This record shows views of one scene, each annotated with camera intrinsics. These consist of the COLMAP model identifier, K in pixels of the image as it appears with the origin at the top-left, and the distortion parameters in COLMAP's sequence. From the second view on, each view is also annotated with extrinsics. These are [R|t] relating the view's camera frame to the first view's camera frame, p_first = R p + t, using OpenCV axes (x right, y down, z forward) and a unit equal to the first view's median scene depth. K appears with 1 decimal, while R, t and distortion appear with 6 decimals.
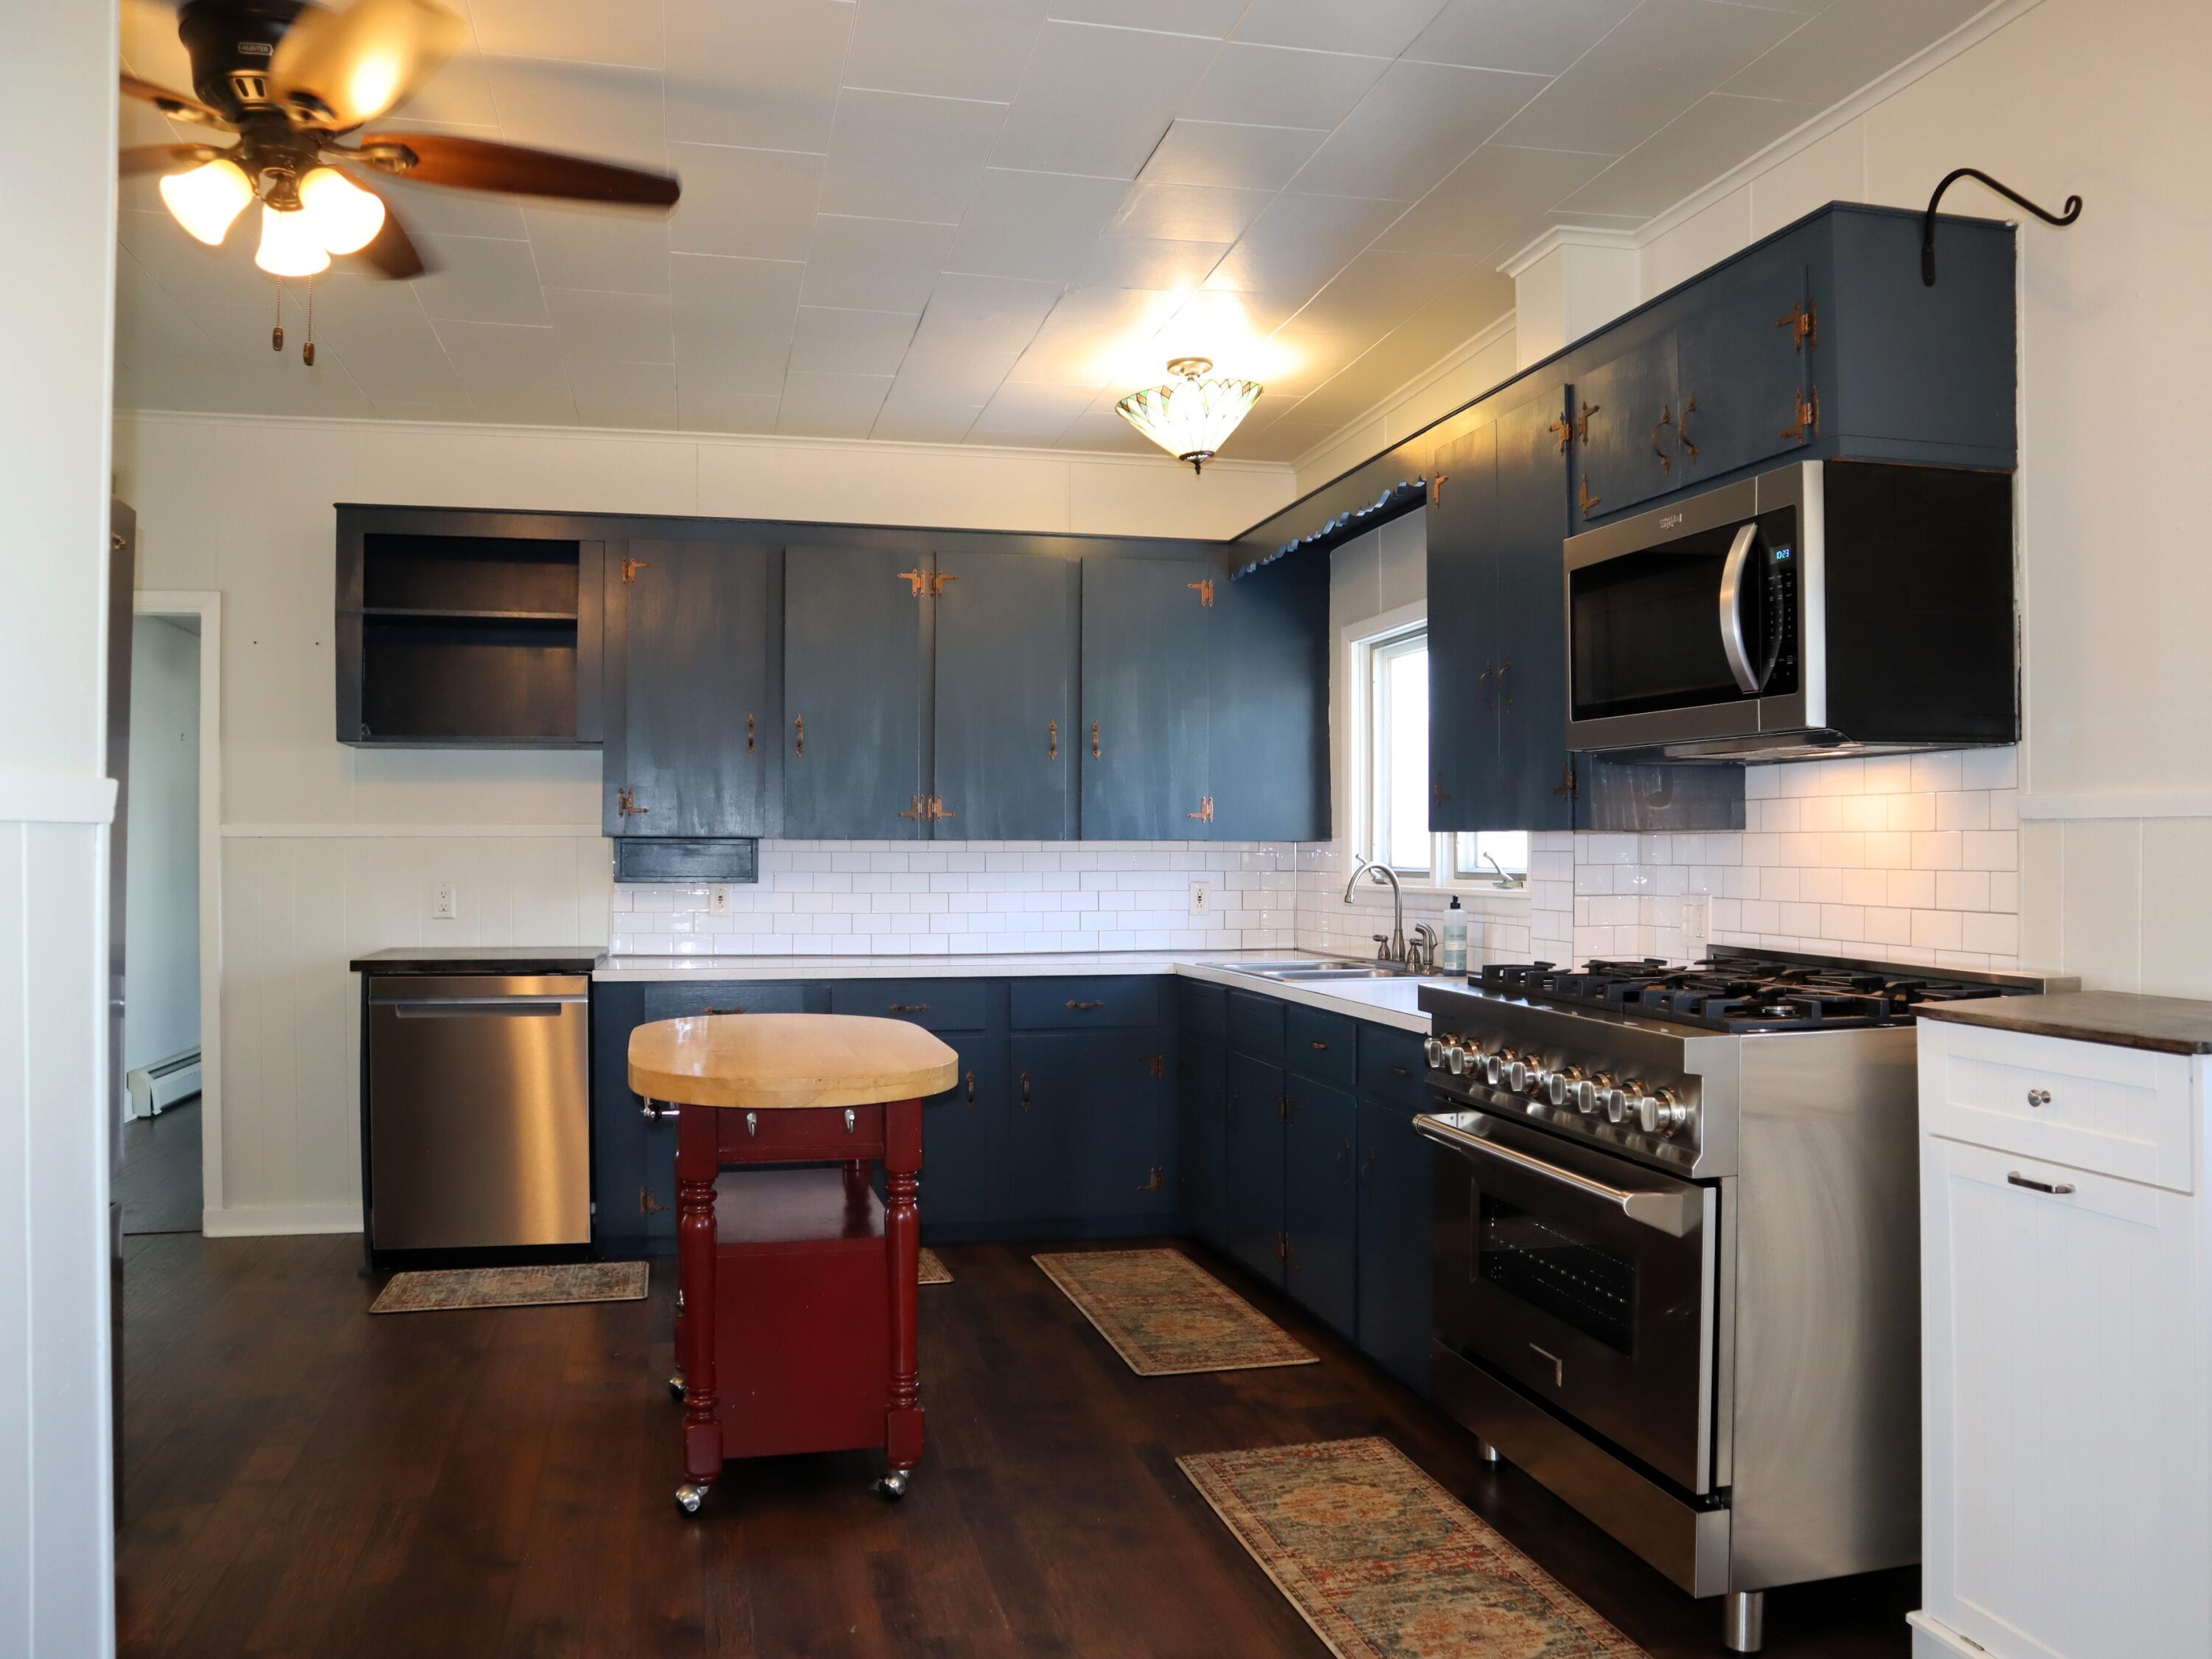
lens RADIAL K [[1714.4, 0, 1115.8], [0, 1714.4, 839.7], [0, 0, 1]] dist [-0.123576, 0.070526]
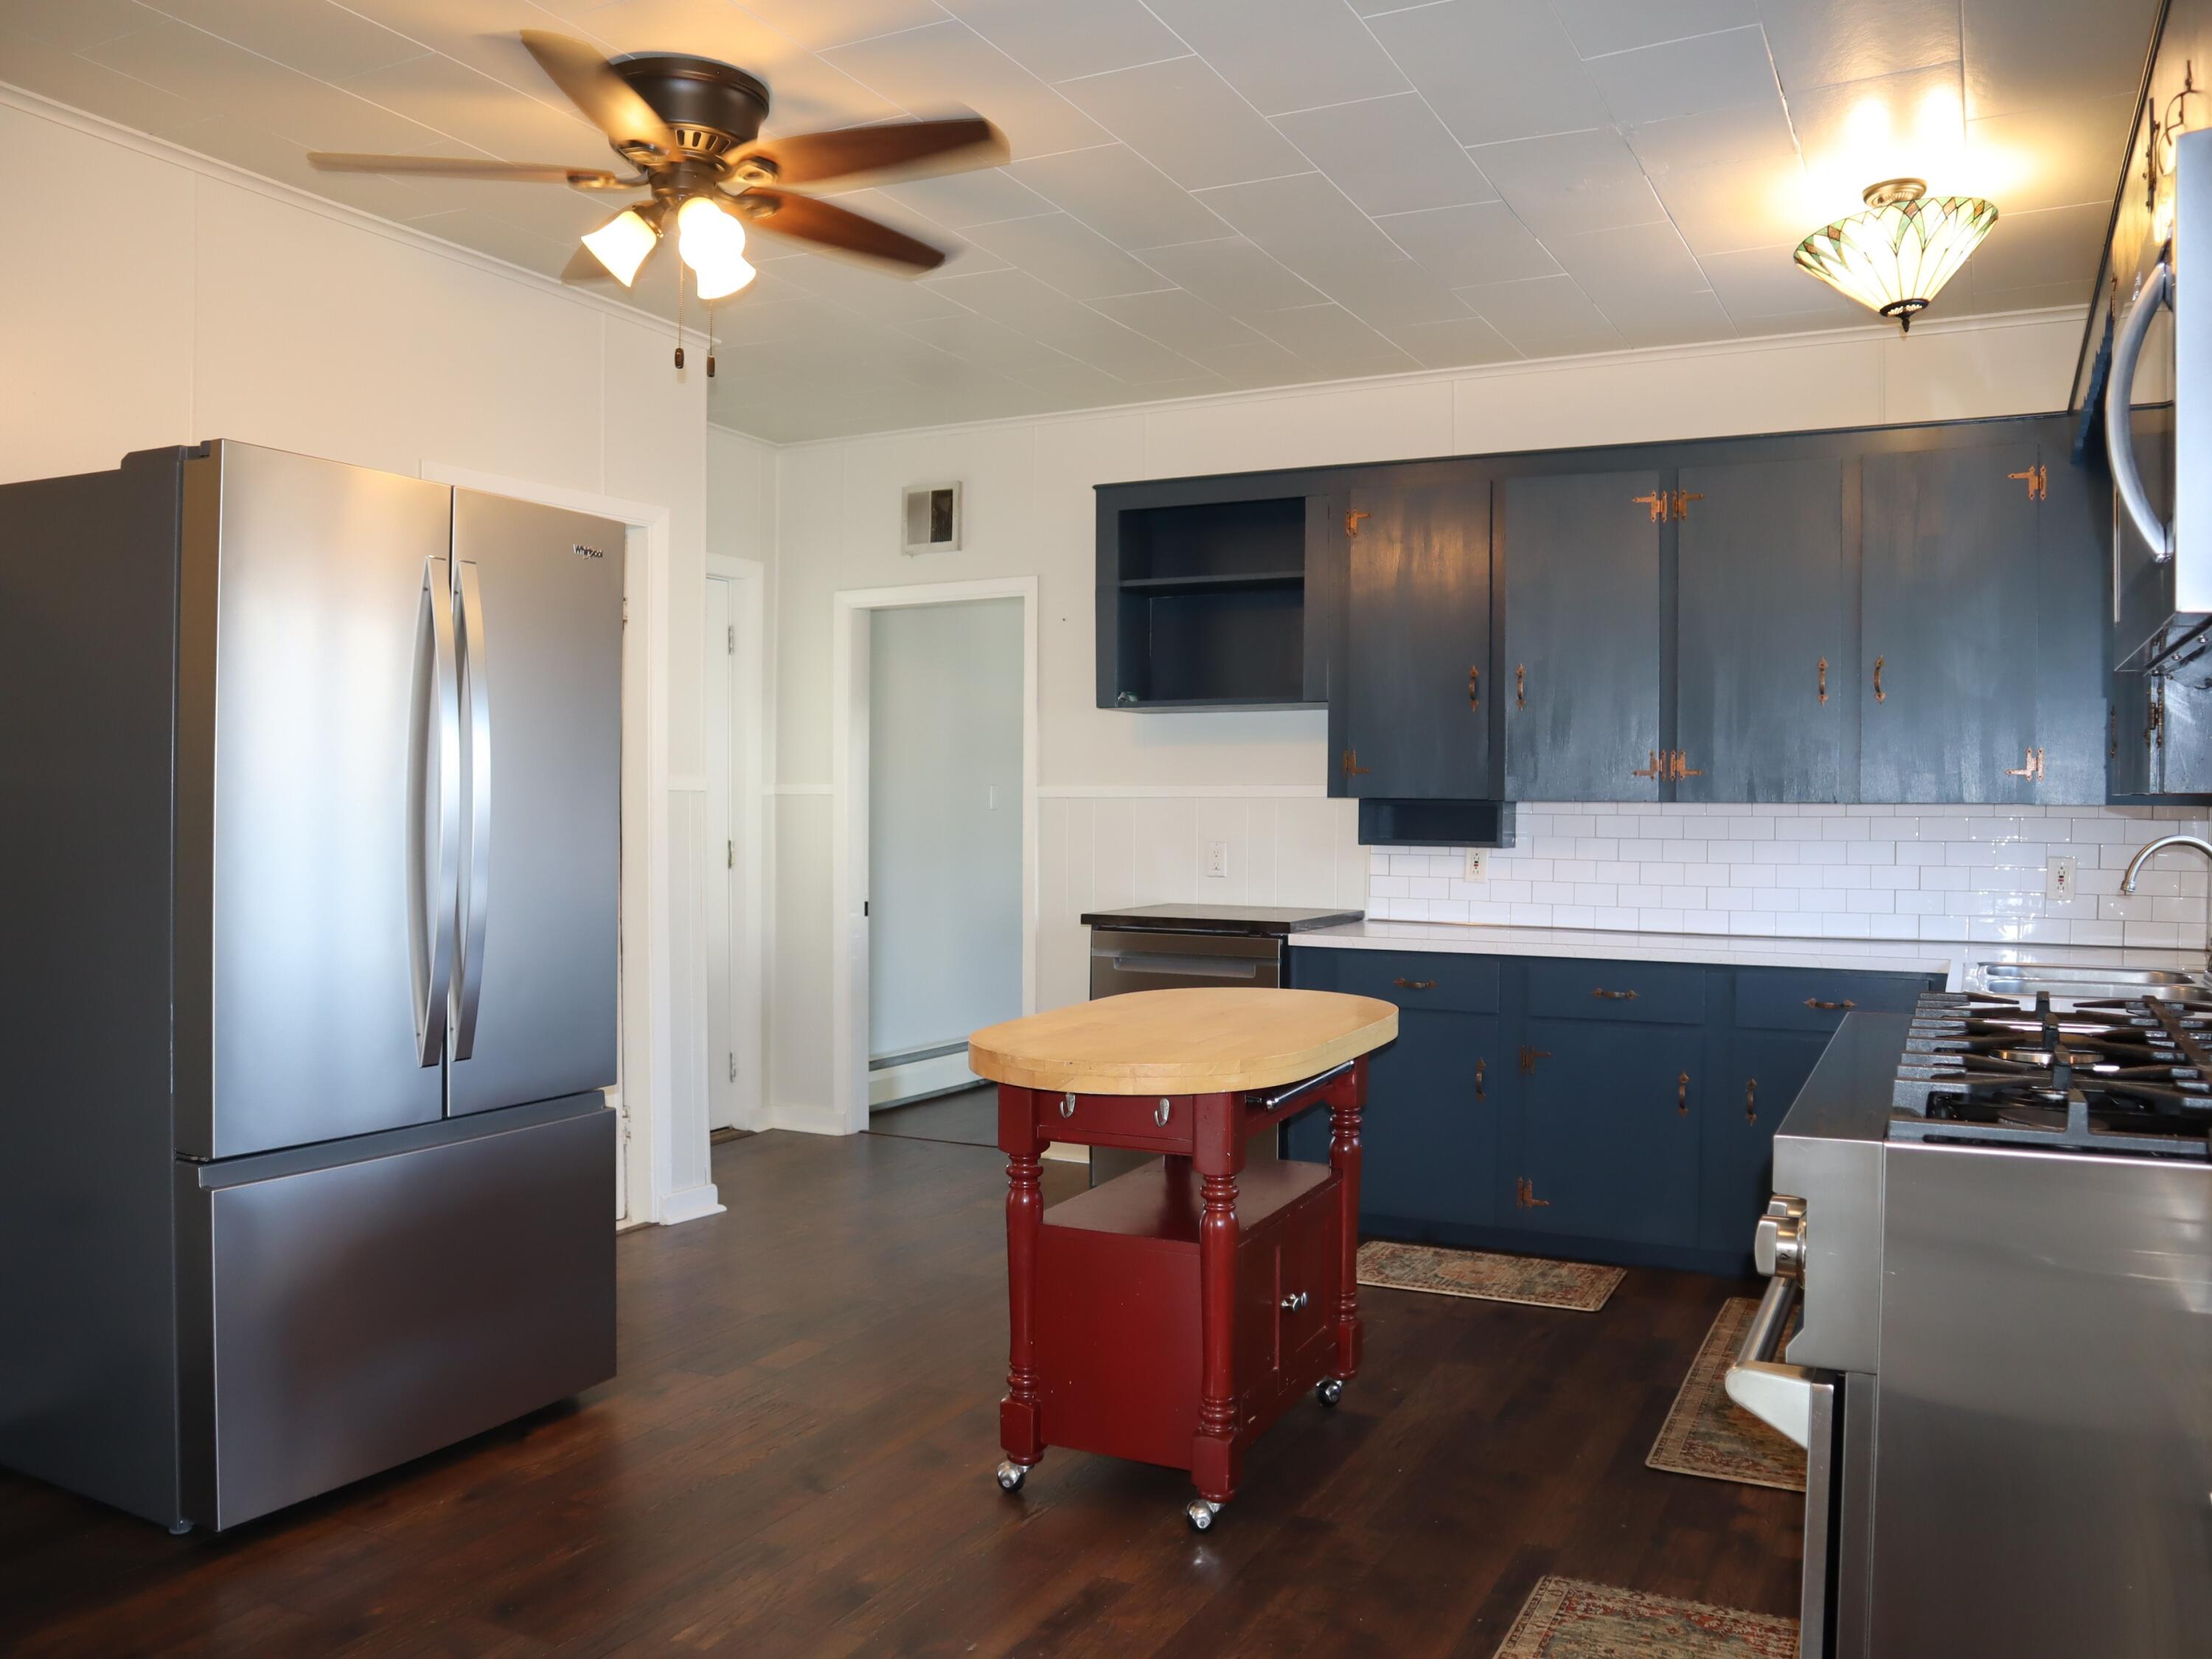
lens RADIAL K [[1714.4, 0, 1115.8], [0, 1714.4, 839.7], [0, 0, 1]] dist [-0.123576, 0.070526]
pose [[0.753575, 0.016394, -0.657158, 0.276272], [-0.000319, 0.999698, 0.024575, -0.001965], [0.657362, -0.018309, 0.753352, 0.191681]]
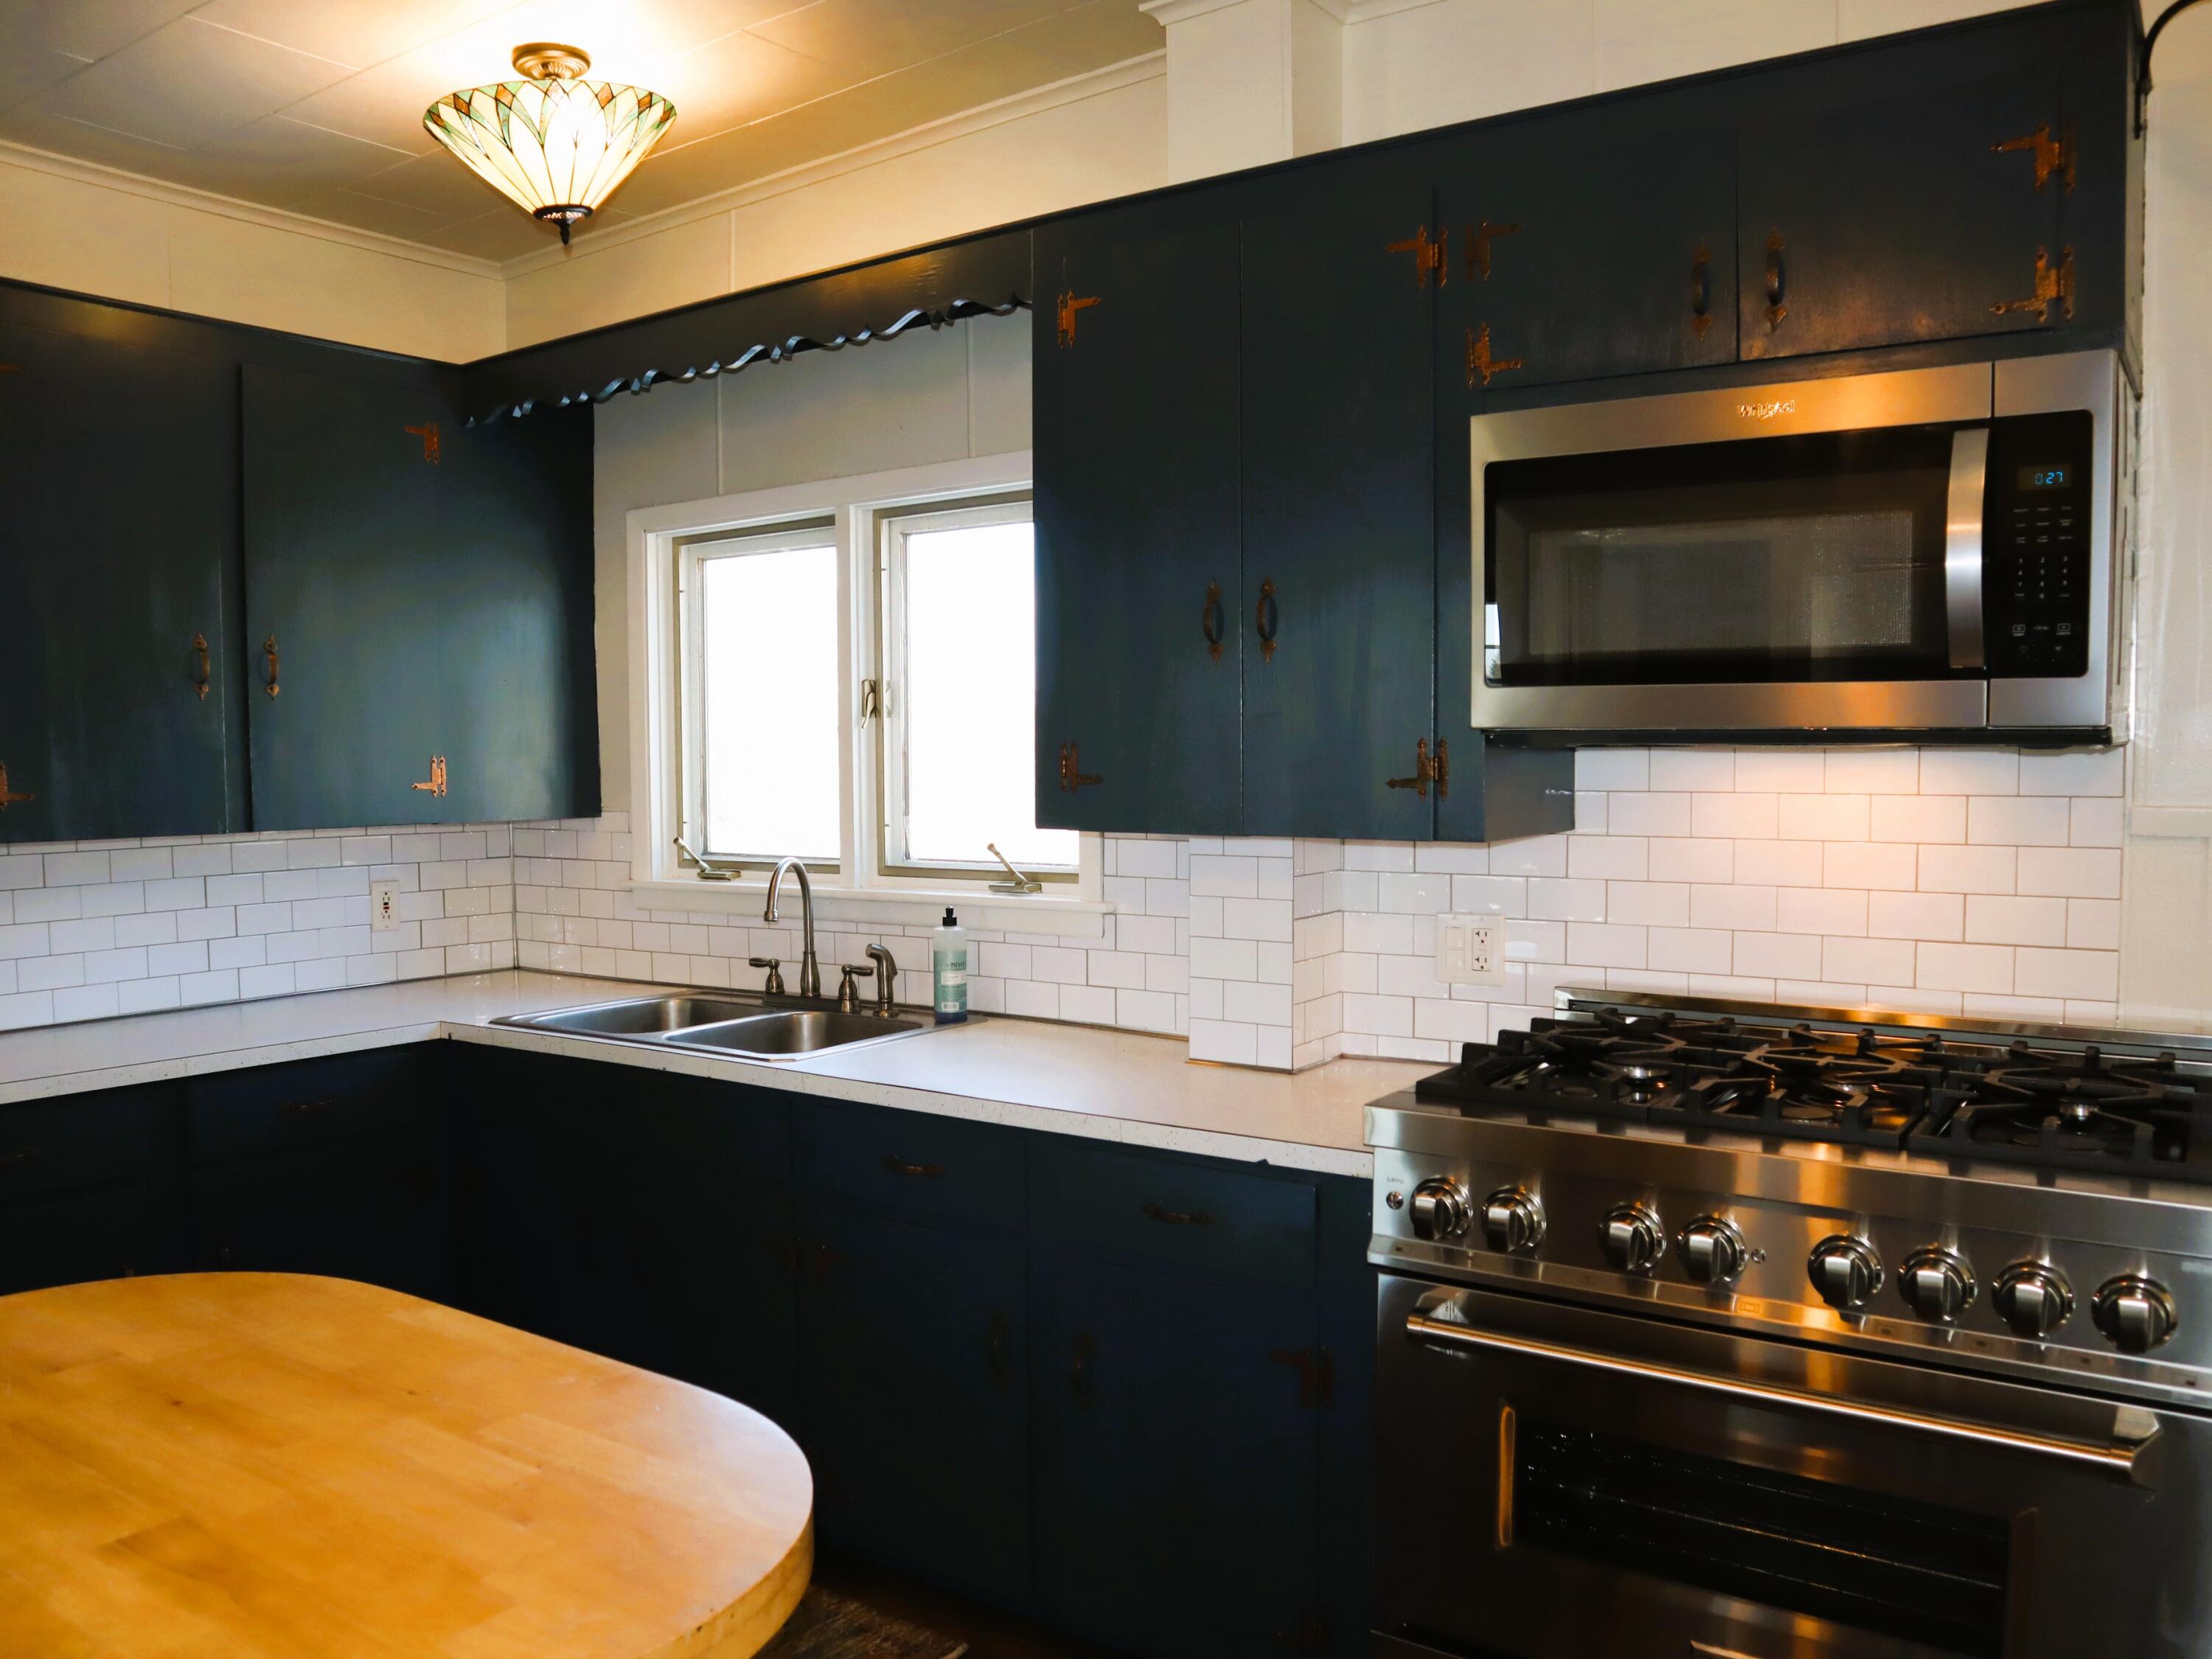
lens RADIAL K [[1779.8, 0, 928.6], [0, 1779.8, 828.8], [0, 0, 1]] dist [-0.001260, 0.000670]
pose [[0.813713, -0.038404, 0.579997, -0.225411], [0.011114, 0.998661, 0.050533, -0.035498], [-0.581161, -0.034673, 0.813050, 0.392534]]
